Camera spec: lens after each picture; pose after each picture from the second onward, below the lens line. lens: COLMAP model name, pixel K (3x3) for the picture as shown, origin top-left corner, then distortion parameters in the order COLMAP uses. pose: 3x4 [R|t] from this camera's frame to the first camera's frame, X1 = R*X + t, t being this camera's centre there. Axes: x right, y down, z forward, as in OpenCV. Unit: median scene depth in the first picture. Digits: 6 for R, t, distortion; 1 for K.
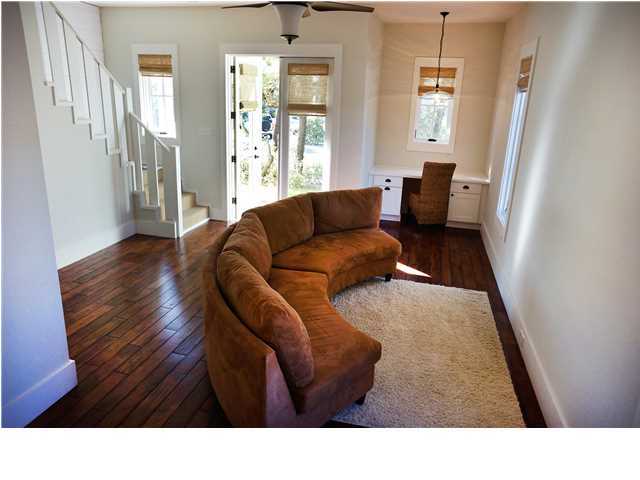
lens RADIAL K [[456.6, 0, 320.0], [0, 456.6, 240.0], [0, 0, 1]] dist [-0.003083, -0.001032]
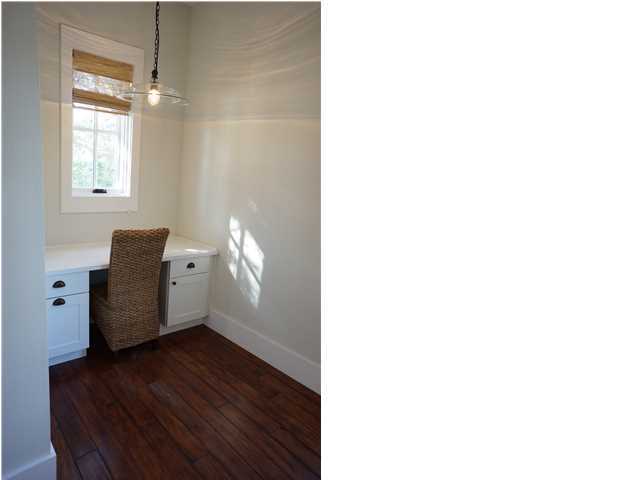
lens RADIAL K [[456.6, 0, 320.0], [0, 456.6, 240.0], [0, 0, 1]] dist [-0.003083, -0.001032]
pose [[0.354735, -0.146239, 0.923459, -0.169457], [0.208936, 0.975113, 0.074160, -0.152997], [-0.911323, 0.166637, 0.376461, 0.589697]]
